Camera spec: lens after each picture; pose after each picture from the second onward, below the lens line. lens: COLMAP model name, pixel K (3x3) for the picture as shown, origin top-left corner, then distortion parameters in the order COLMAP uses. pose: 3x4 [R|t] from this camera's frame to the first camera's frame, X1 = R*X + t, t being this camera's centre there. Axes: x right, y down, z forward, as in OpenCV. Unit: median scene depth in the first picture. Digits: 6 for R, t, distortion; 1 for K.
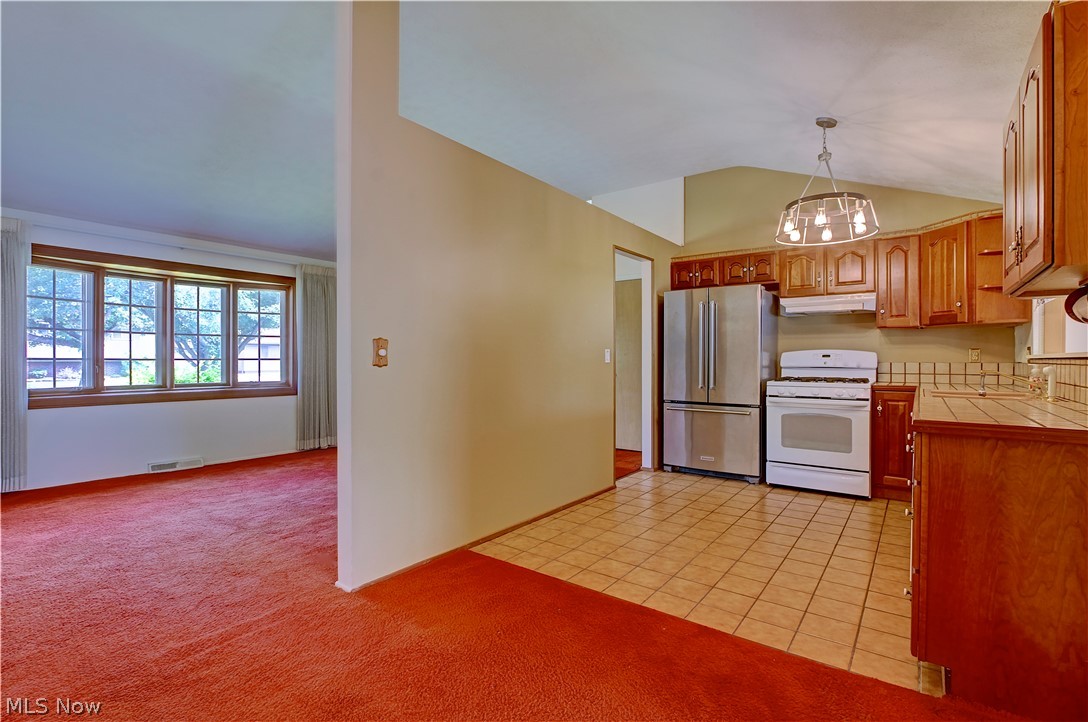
lens RADIAL K [[520.5, 0, 544.2], [0, 520.5, 363.3], [0, 0, 1]] dist [-0.002258, -0.001902]
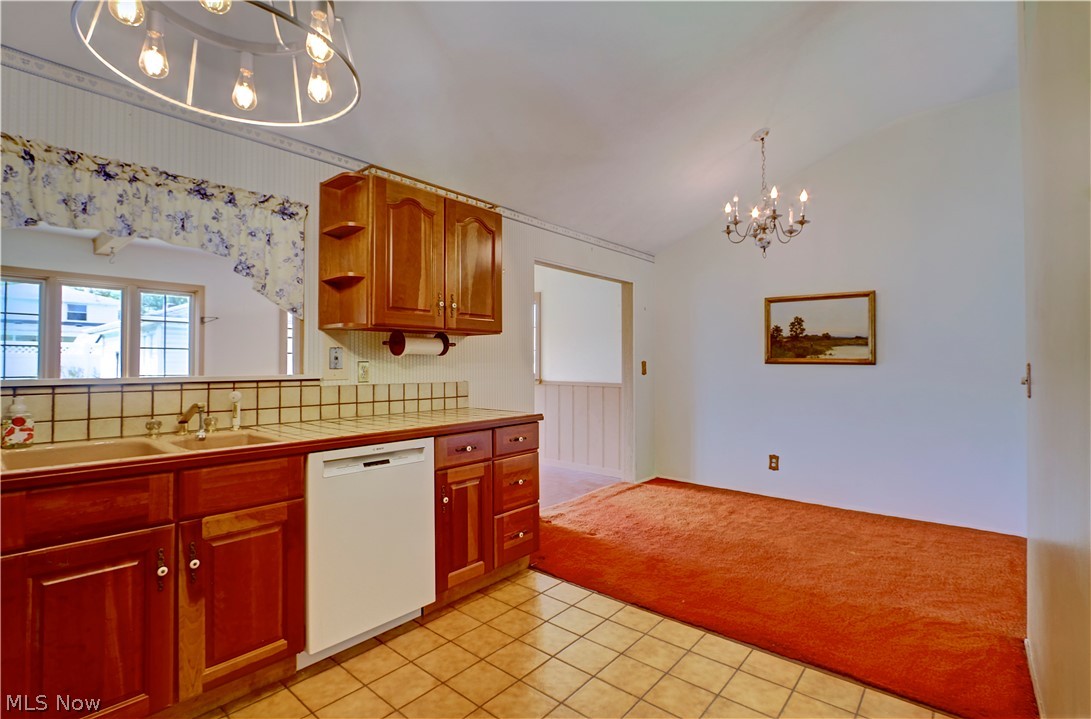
lens RADIAL K [[509.4, 0, 536.3], [0, 509.4, 356.3], [0, 0, 1]] dist [-0.017674, 0.001642]
pose [[-0.996838, -0.003330, 0.079396, 0.245093], [-0.003482, 0.999992, -0.001782, -0.033414], [-0.079389, -0.002052, -0.996842, 1.126416]]
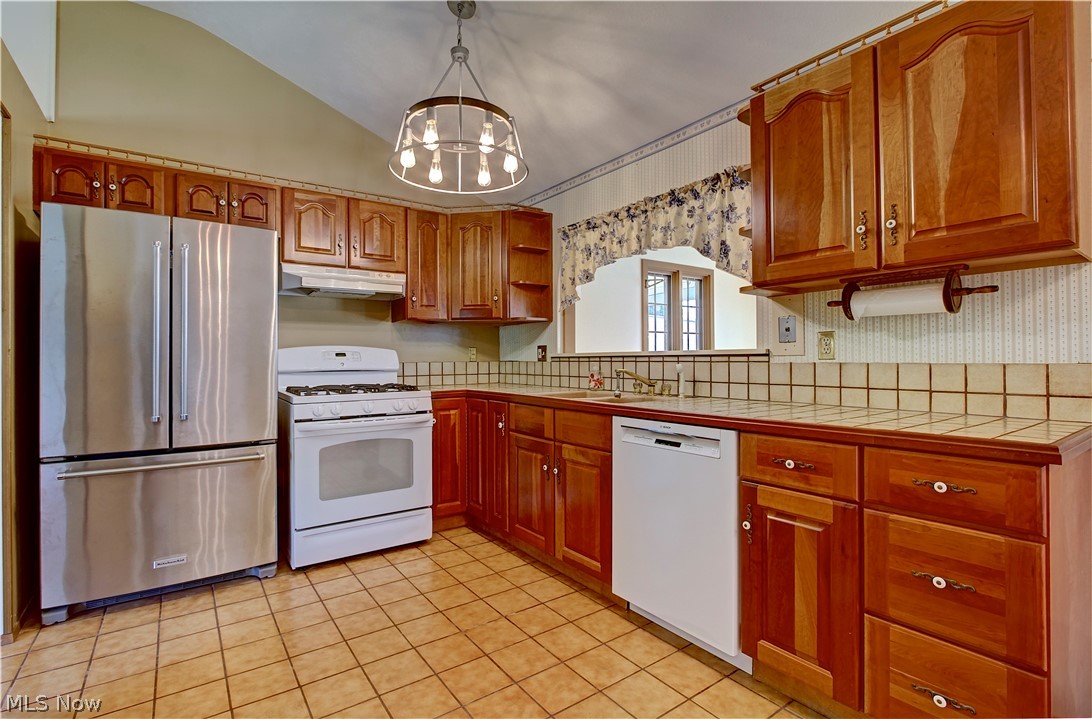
lens RADIAL K [[509.9, 0, 536.8], [0, 509.9, 356.3], [0, 0, 1]] dist [-0.017674, 0.001642]
pose [[0.311691, -0.000140, 0.950184, -0.037344], [0.016421, 0.999851, -0.005240, -0.004653], [-0.950042, 0.017236, 0.311647, 0.590501]]
